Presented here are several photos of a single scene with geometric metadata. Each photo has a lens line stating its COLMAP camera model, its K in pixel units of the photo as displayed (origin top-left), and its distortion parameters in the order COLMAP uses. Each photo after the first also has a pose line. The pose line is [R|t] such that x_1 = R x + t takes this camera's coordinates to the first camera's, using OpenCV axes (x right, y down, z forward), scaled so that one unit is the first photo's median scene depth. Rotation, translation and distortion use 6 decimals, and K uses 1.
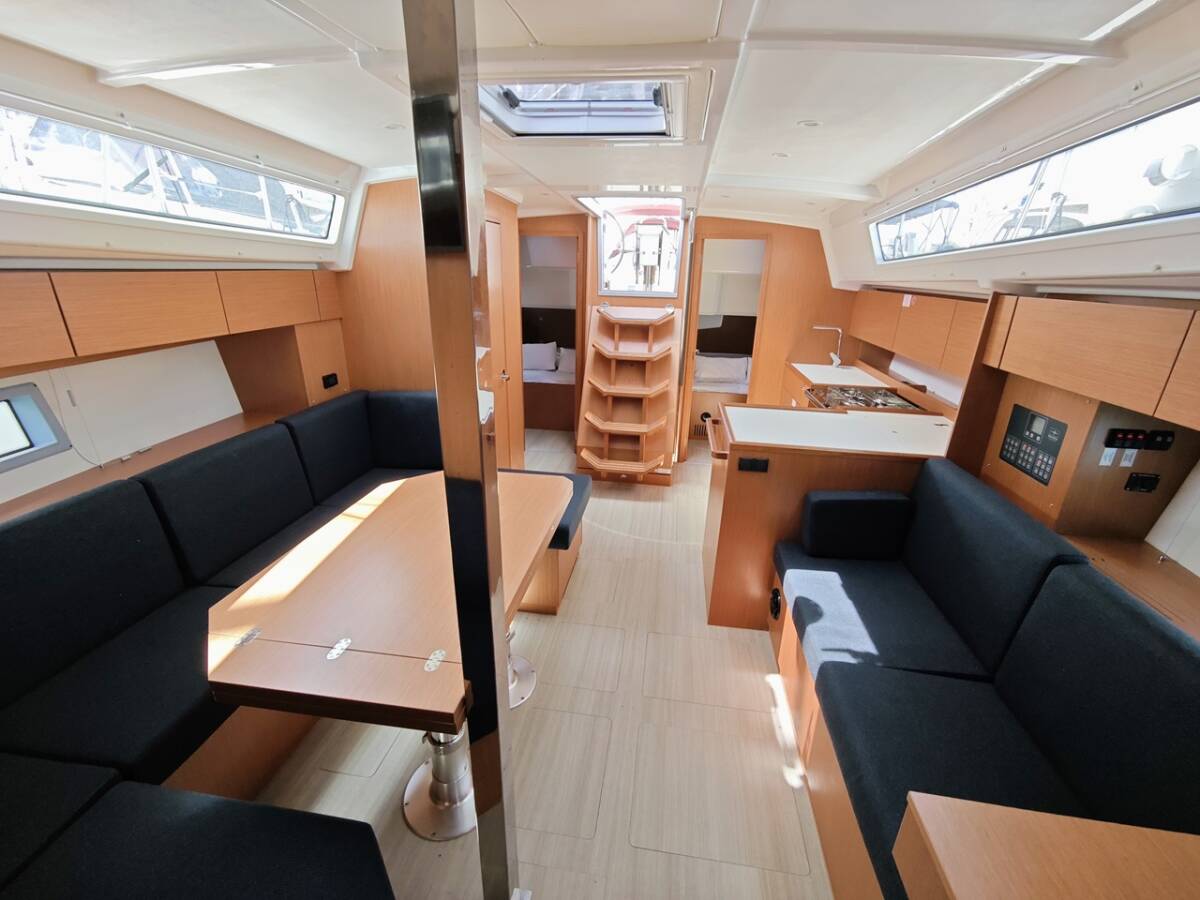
lens RADIAL K [[496.9, 0, 604.1], [0, 496.9, 450.5], [0, 0, 1]] dist [-0.011829, 0.000104]
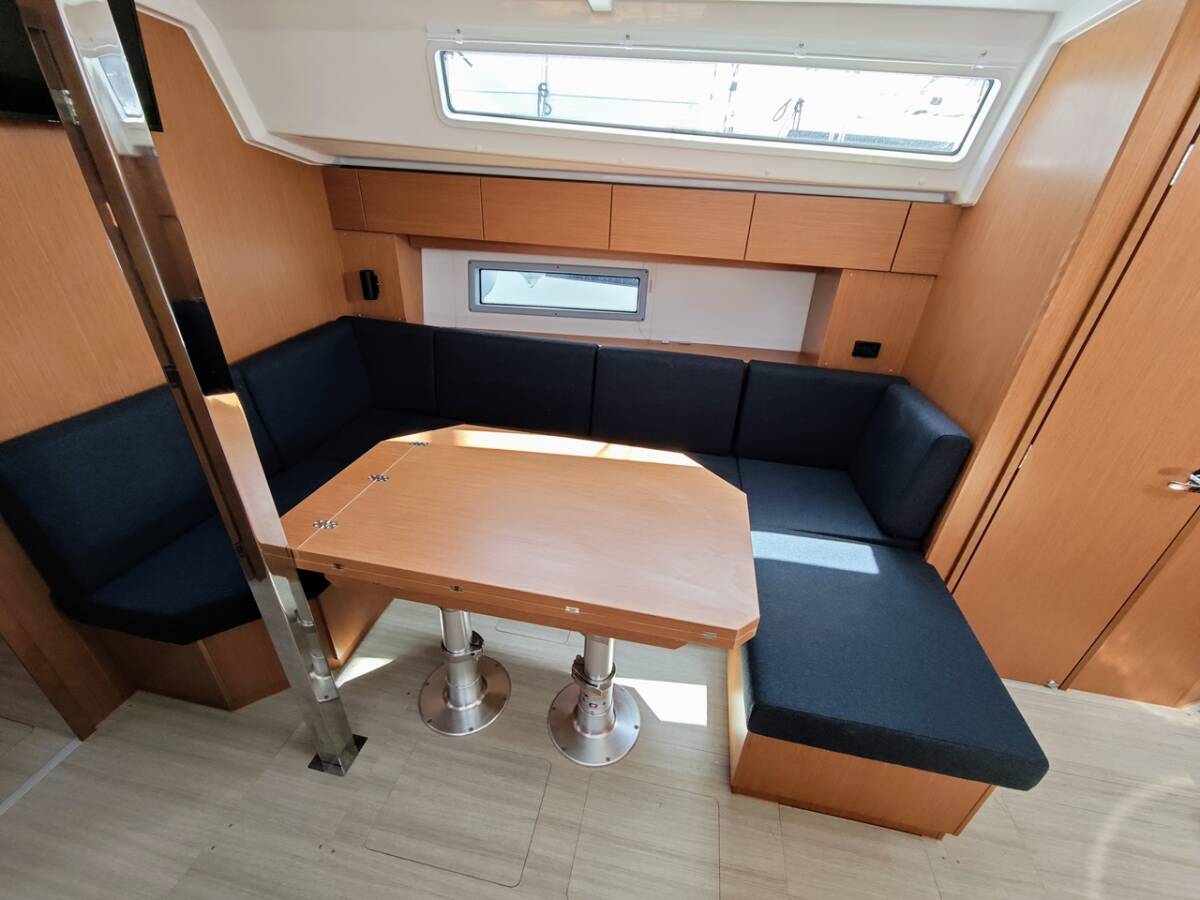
lens RADIAL K [[496.9, 0, 604.1], [0, 496.9, 450.5], [0, 0, 1]] dist [-0.011829, 0.000104]
pose [[-0.055351, 0.457808, -0.887327, 0.345677], [-0.384758, 0.810276, 0.442056, -0.288516], [0.921356, 0.365875, 0.131295, 0.837330]]
